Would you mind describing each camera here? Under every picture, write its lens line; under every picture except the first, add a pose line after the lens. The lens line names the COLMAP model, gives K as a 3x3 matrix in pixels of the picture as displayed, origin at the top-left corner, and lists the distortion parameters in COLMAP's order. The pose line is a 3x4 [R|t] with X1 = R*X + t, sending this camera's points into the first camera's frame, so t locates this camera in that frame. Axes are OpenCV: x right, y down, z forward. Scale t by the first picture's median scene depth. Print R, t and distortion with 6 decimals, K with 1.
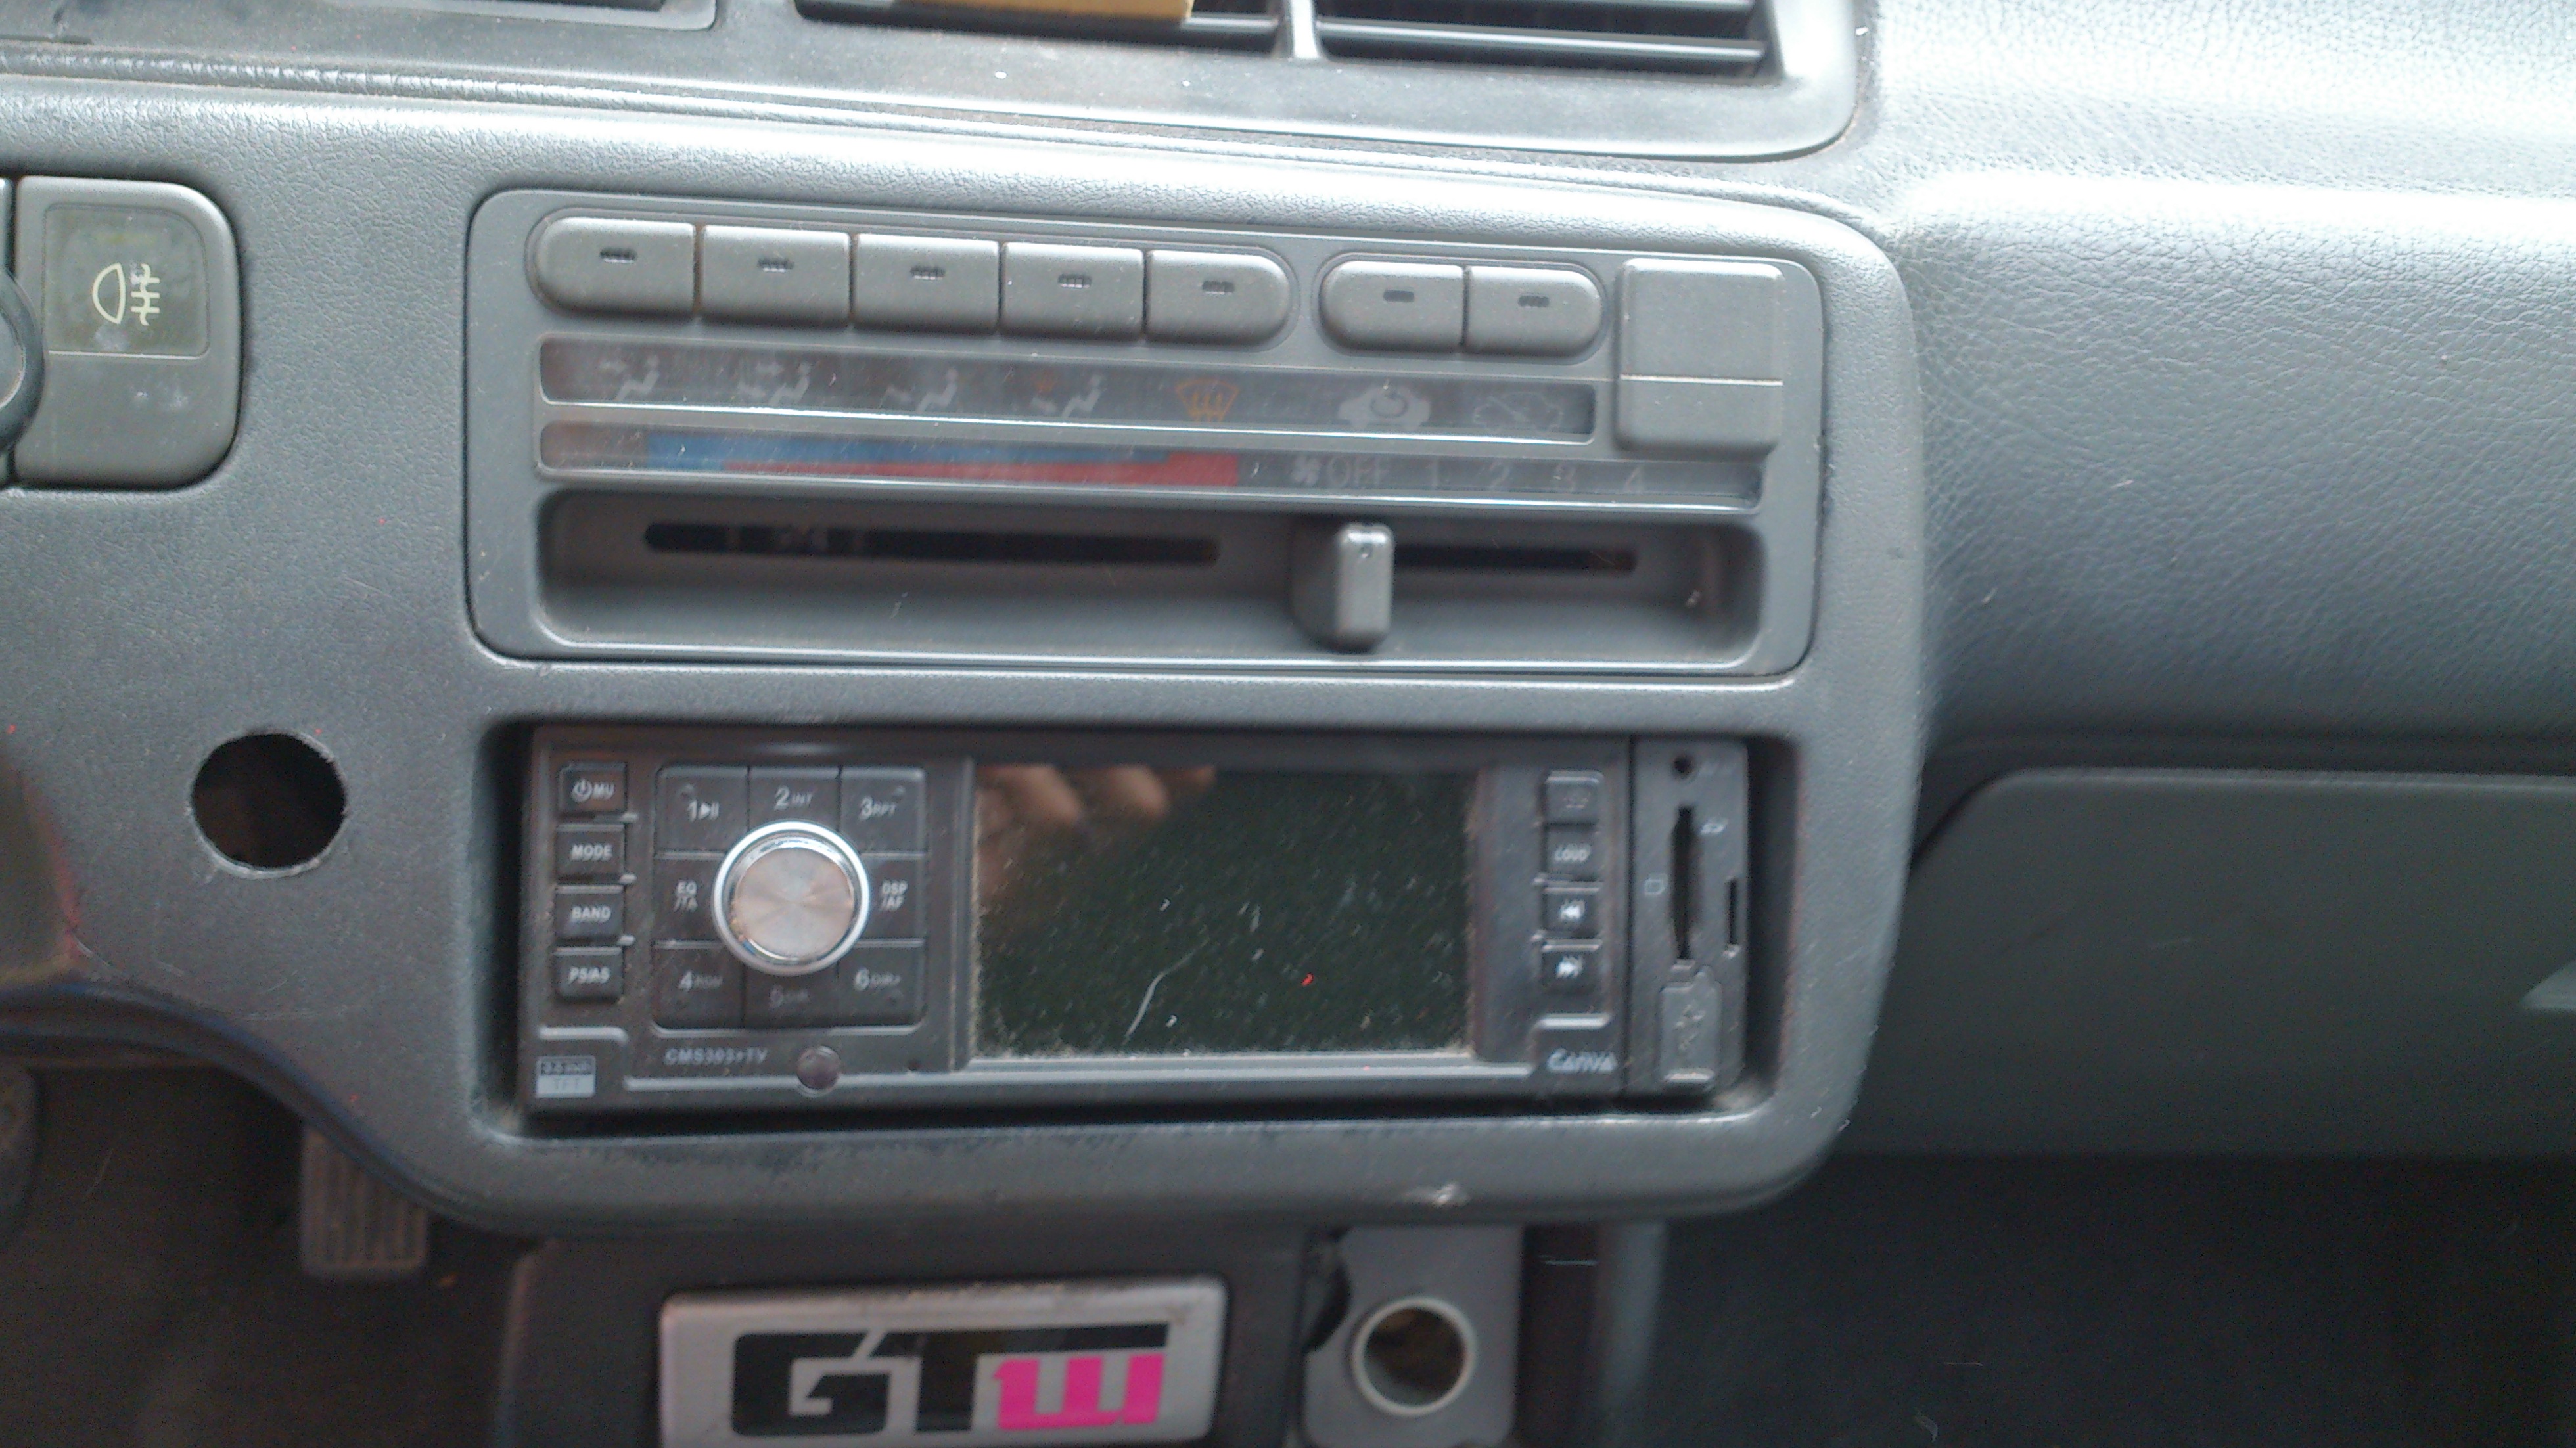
lens RADIAL K [[2763.5, 0, 1223.0], [0, 2763.5, 733.3], [0, 0, 1]] dist [0.132028, -0.224979]
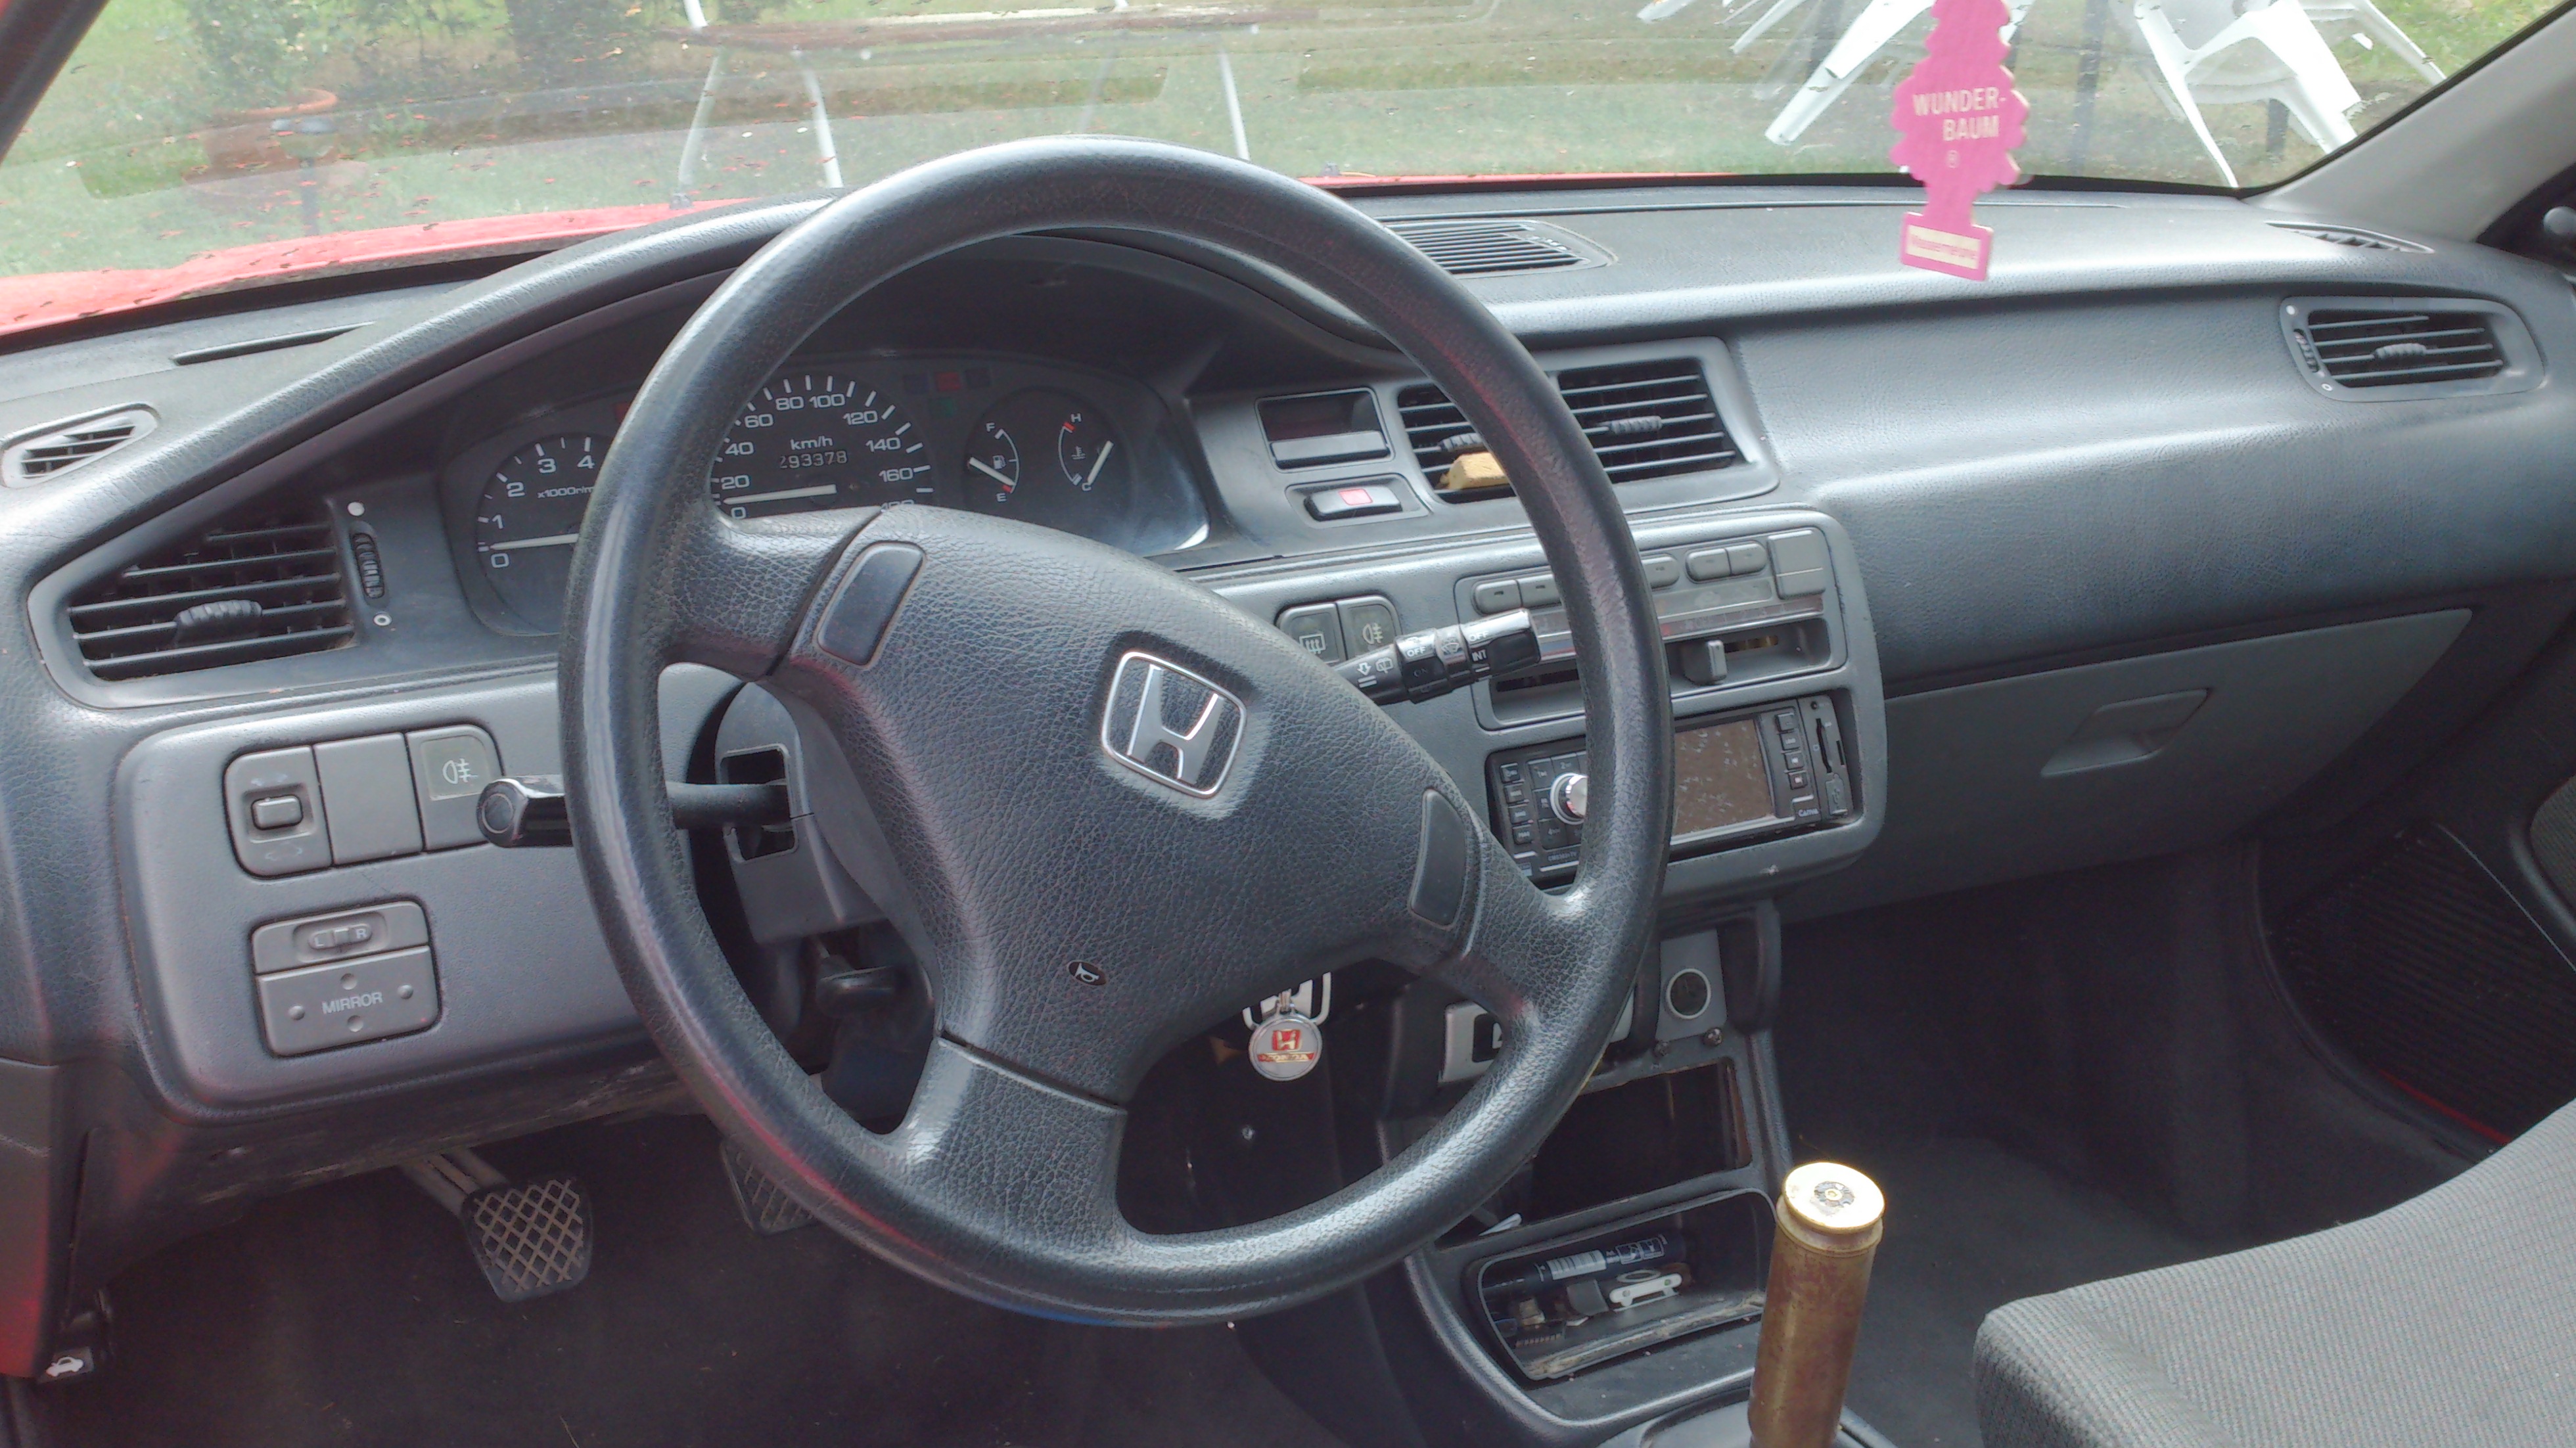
lens RADIAL K [[2763.5, 0, 1223.0], [0, 2763.5, 733.3], [0, 0, 1]] dist [0.132028, -0.224979]
pose [[0.943279, -0.190619, 0.271826, -1.217617], [0.216583, 0.973847, -0.068662, 0.107307], [-0.251629, 0.123640, 0.959894, -1.624105]]
